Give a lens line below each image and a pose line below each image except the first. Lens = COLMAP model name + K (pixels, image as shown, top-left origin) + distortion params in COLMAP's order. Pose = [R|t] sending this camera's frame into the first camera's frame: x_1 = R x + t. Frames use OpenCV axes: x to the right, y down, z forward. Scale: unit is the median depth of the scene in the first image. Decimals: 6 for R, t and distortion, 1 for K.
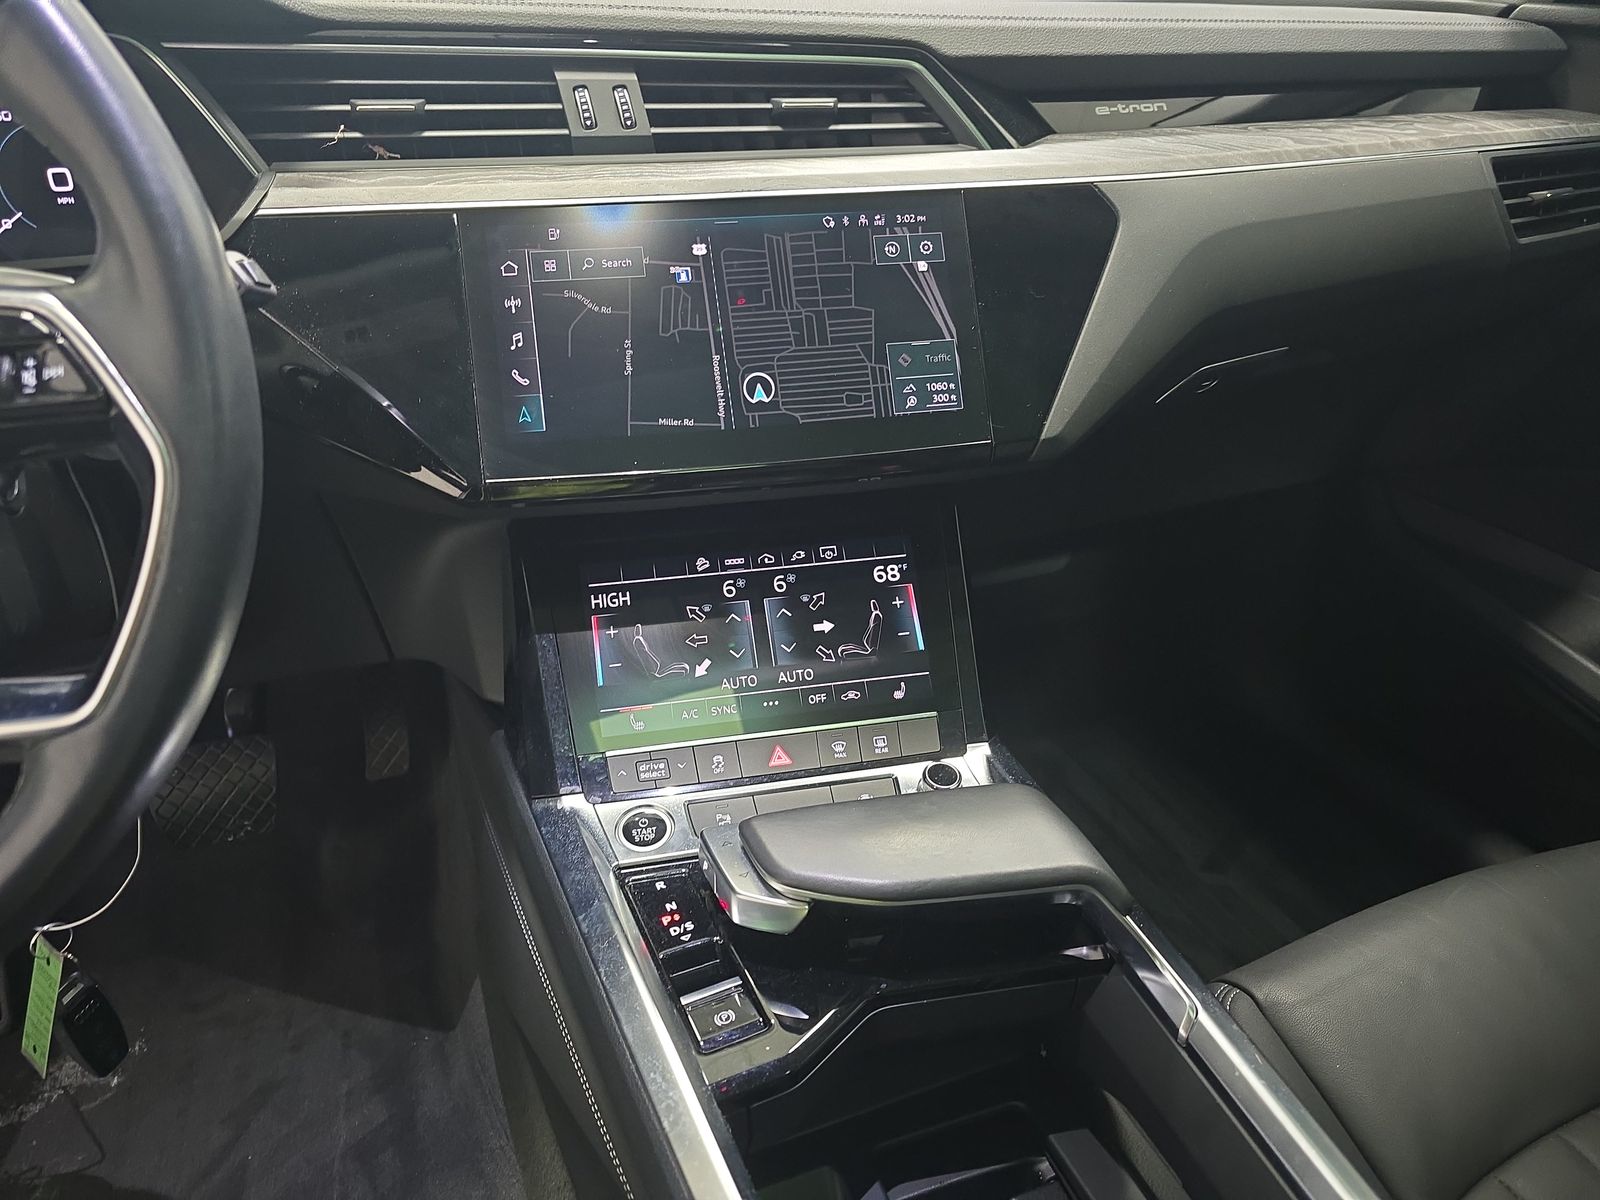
lens RADIAL K [[1058.3, 0, 800.0], [0, 1058.3, 600.0], [0, 0, 1]] dist [0.051696, -0.061139]
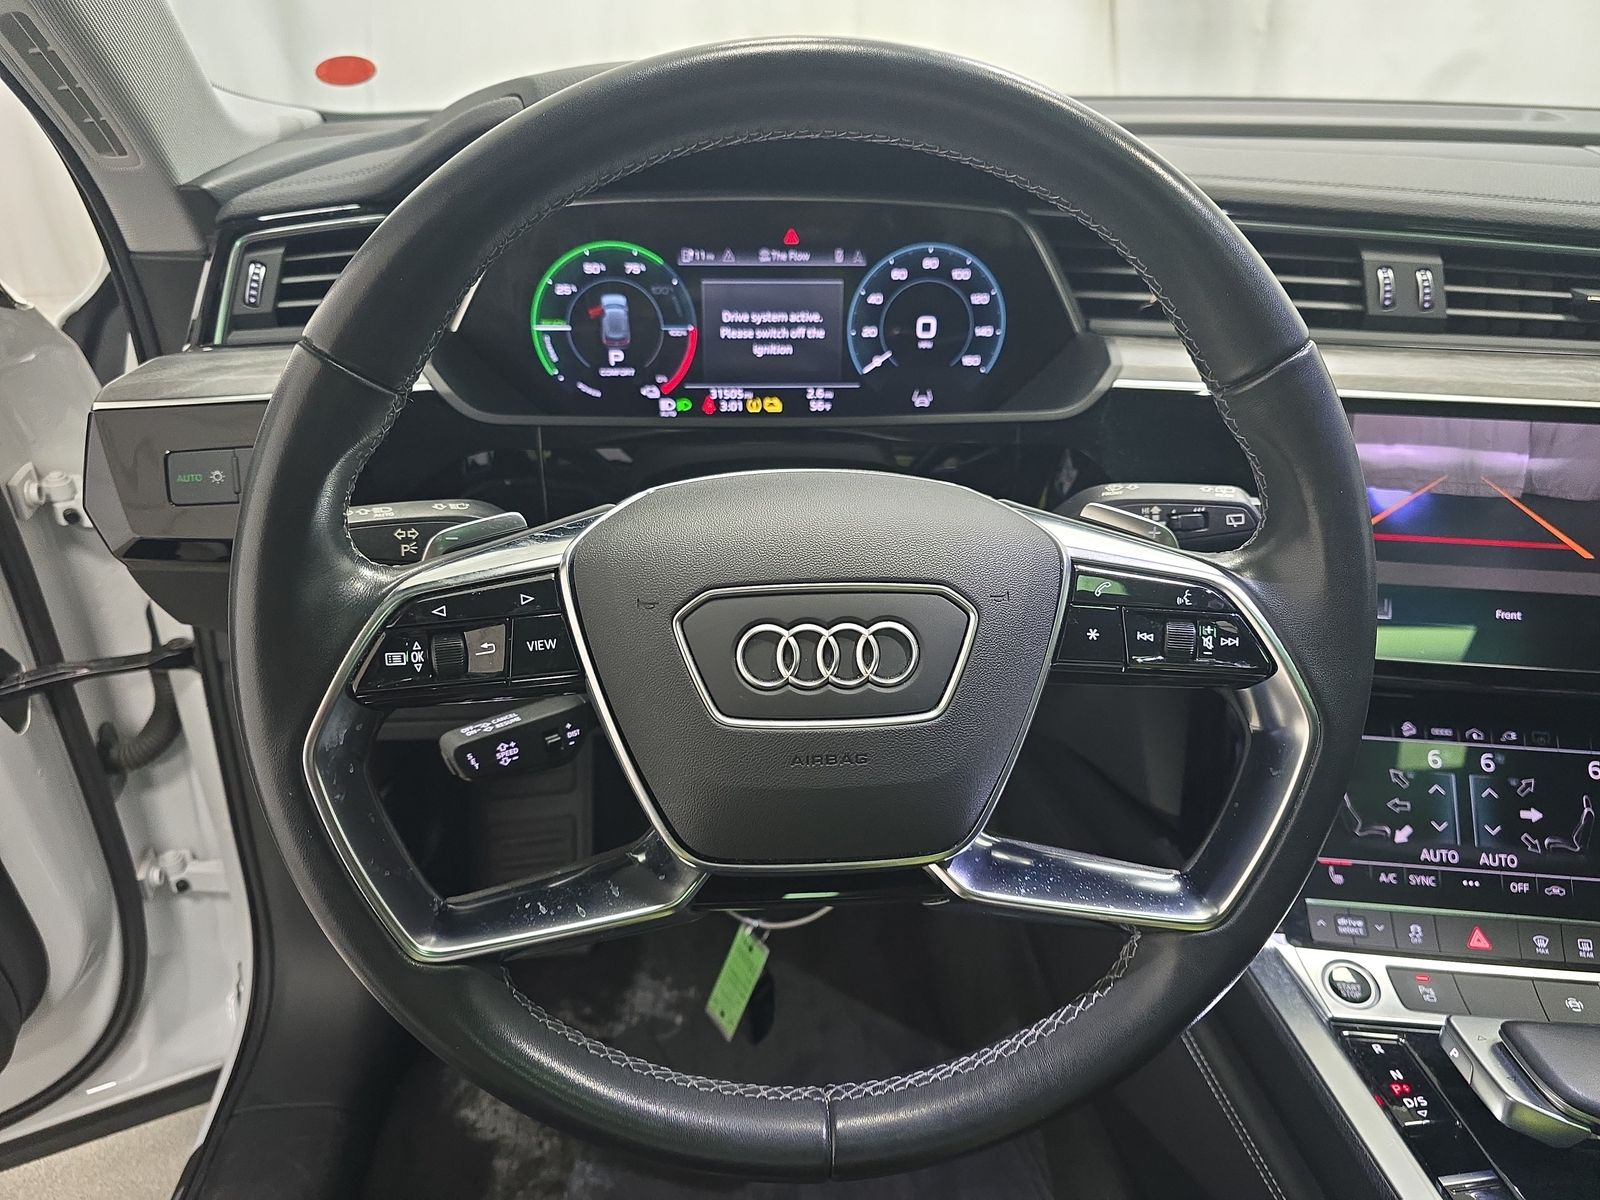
lens RADIAL K [[1081.2, 0, 800.0], [0, 1081.2, 600.0], [0, 0, 1]] dist [0.038586, -0.062940]
pose [[0.954098, 0.164347, -0.250375, -0.427756], [-0.157263, 0.986381, 0.048184, -0.119915], [0.254884, -0.006598, 0.966949, -0.172329]]
